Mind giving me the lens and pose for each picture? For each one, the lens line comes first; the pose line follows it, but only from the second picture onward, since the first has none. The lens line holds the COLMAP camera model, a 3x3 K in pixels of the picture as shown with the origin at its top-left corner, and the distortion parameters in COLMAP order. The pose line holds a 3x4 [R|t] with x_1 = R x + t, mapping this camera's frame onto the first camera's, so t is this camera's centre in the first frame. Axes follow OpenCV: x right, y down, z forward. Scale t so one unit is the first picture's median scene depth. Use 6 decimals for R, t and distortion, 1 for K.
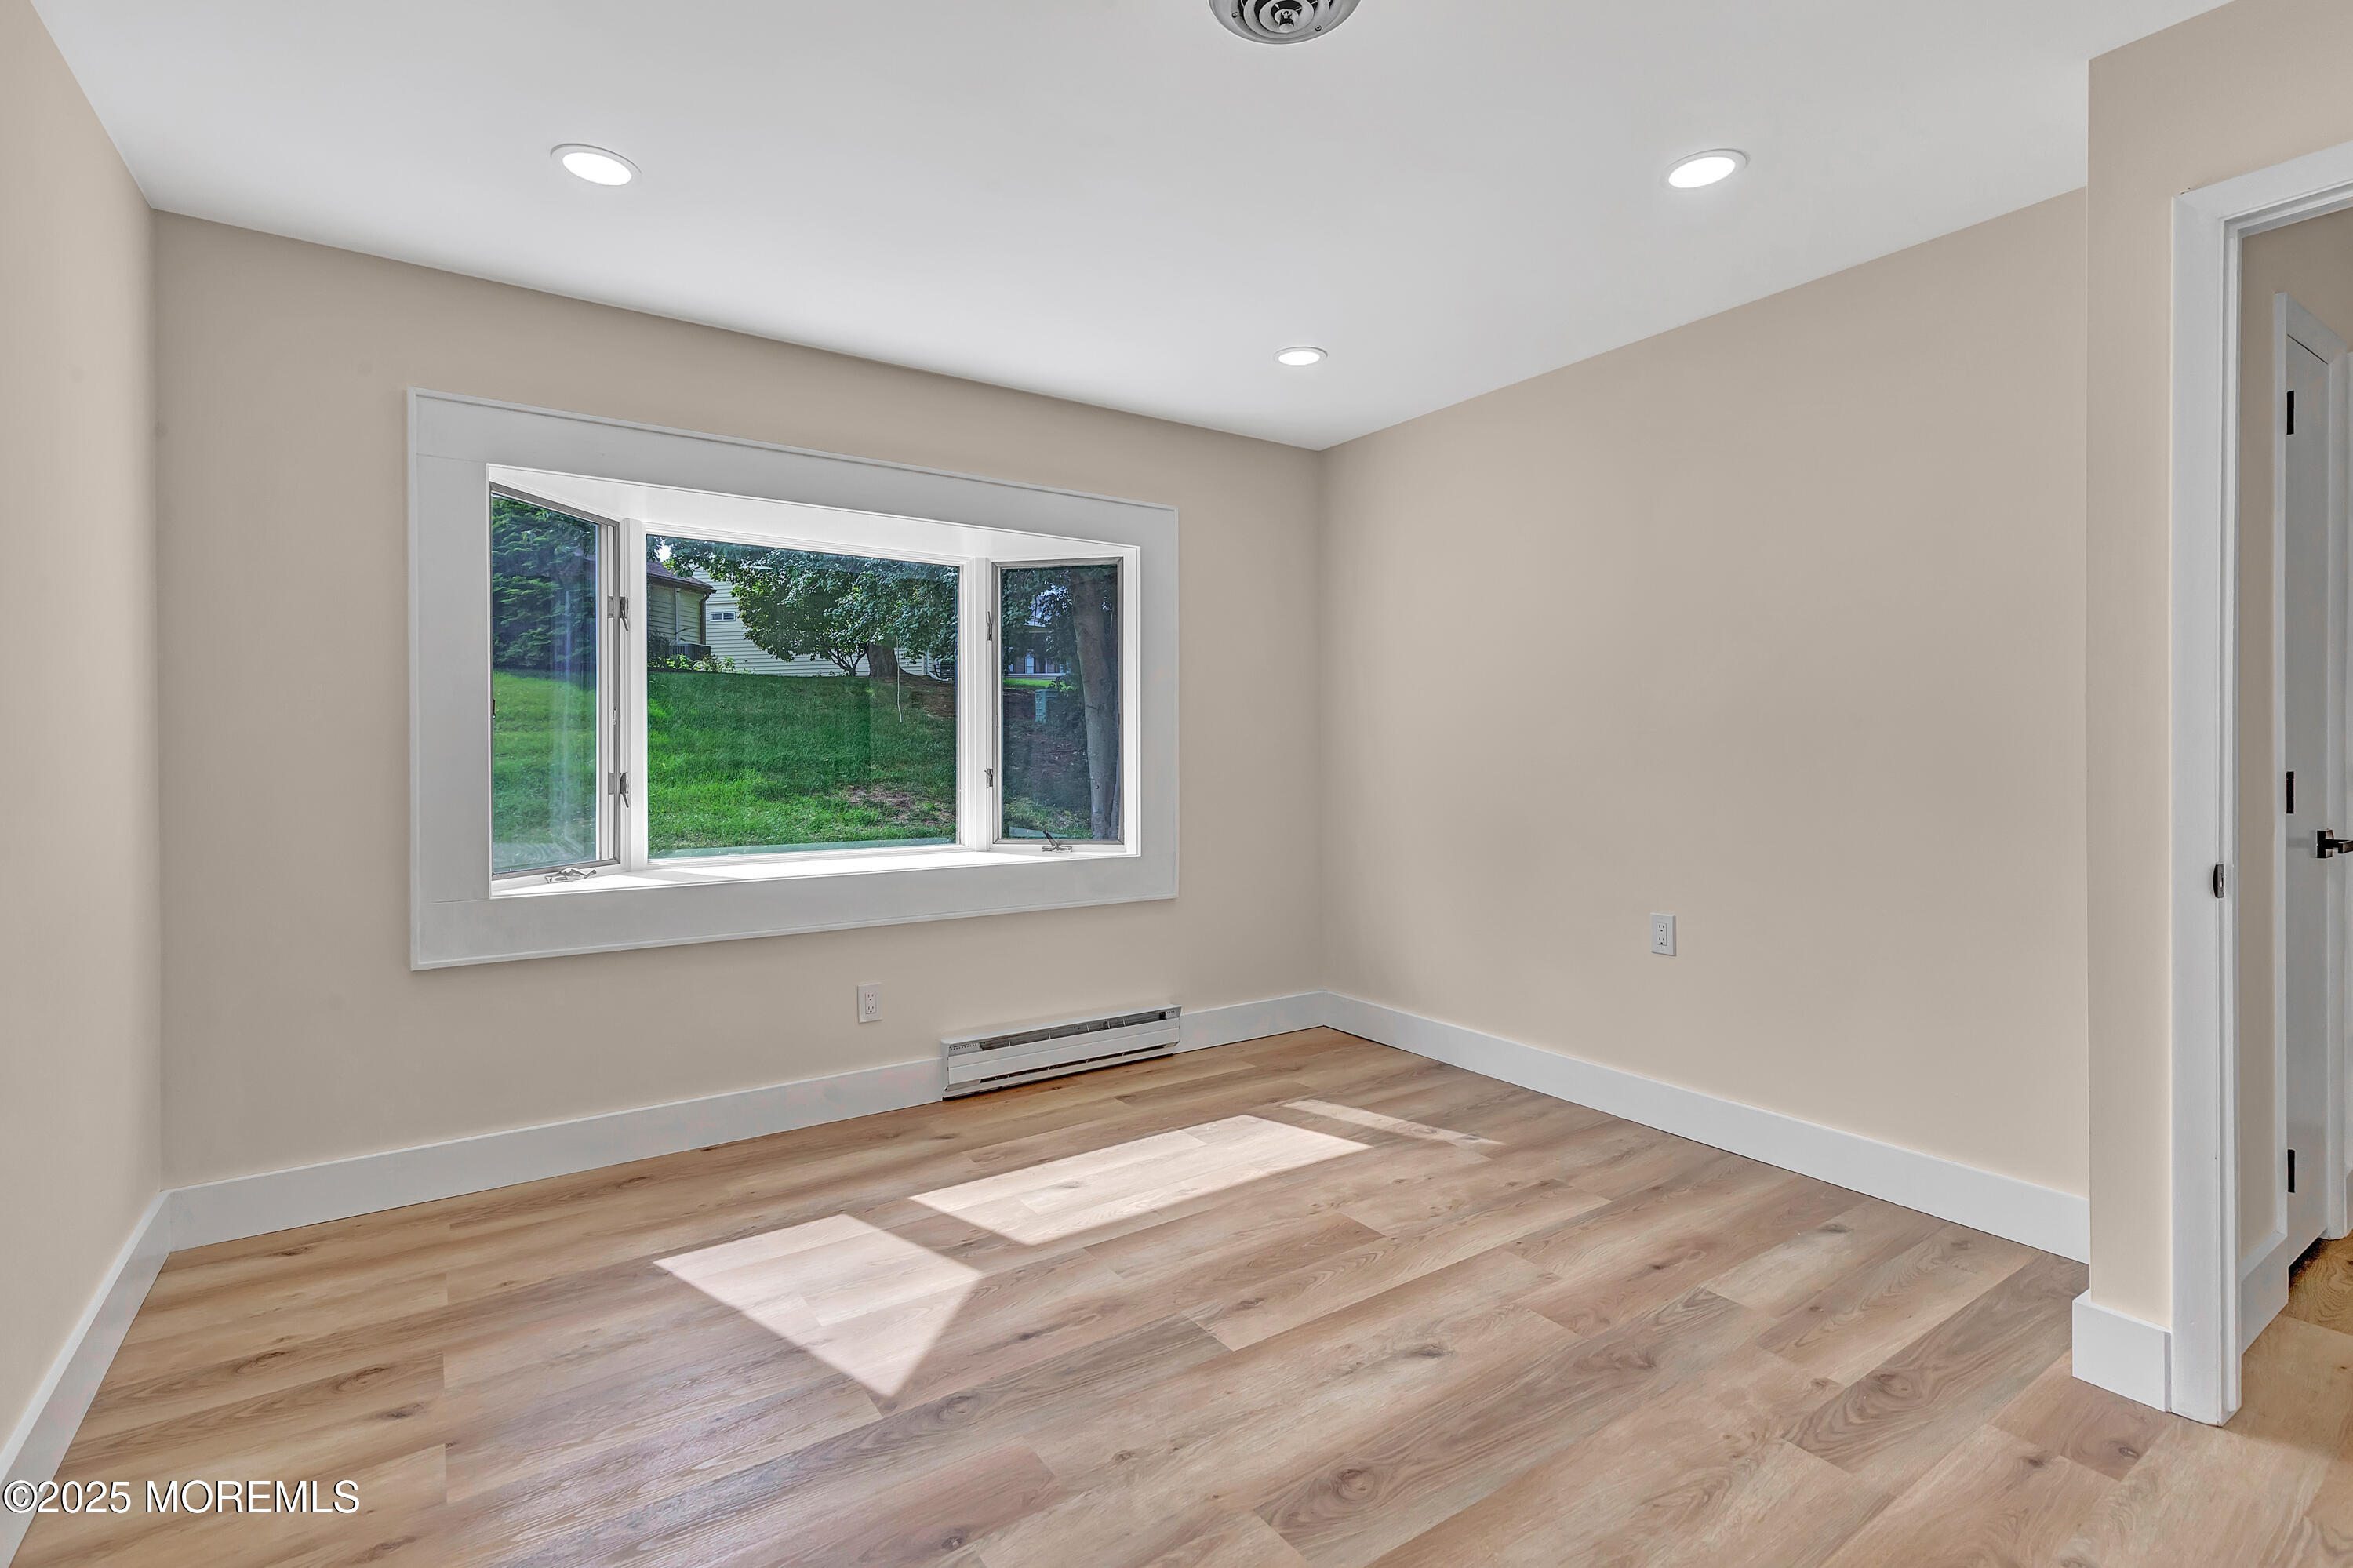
lens RADIAL K [[1071.1, 0, 1179.9], [0, 1071.1, 764.5], [0, 0, 1]] dist [0.010800, -0.002625]
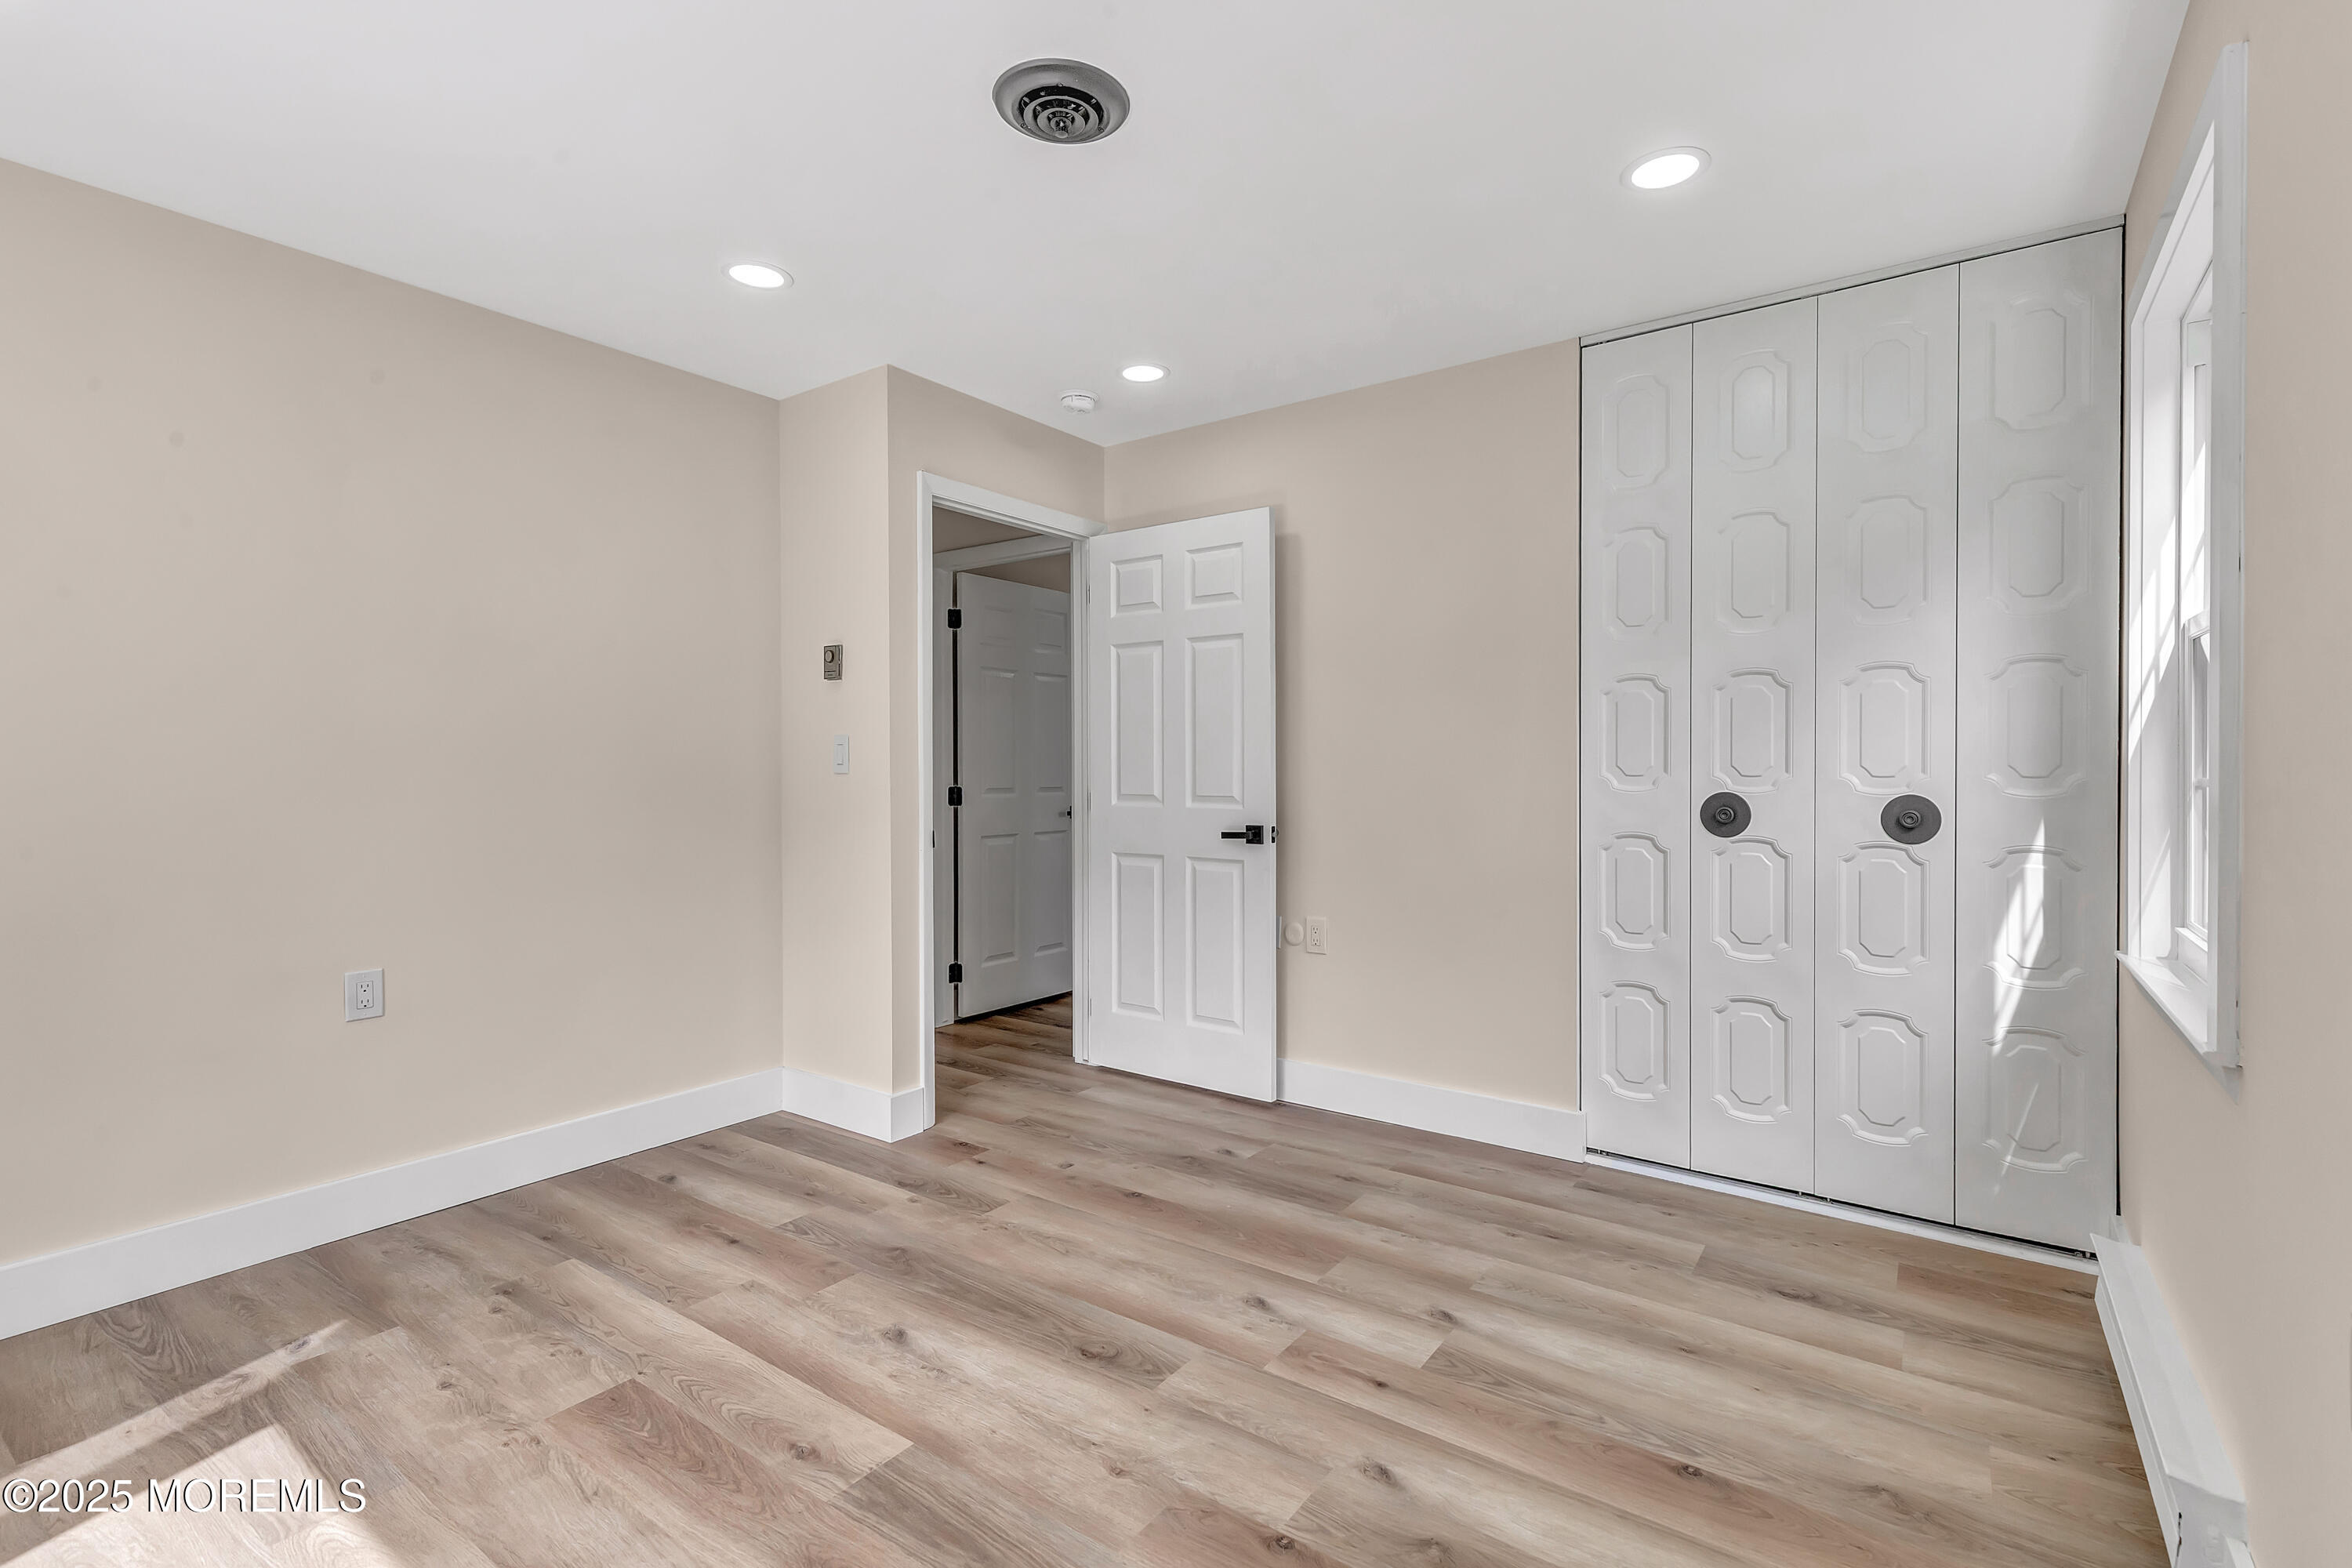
lens RADIAL K [[1070.6, 0, 1181.7], [0, 1070.6, 778.0], [0, 0, 1]] dist [0.010800, -0.002625]
pose [[-0.327937, -0.008382, 0.944662, -0.738594], [0.018808, 0.999705, 0.015400, -0.015194], [-0.944512, 0.022817, -0.327682, 0.913637]]
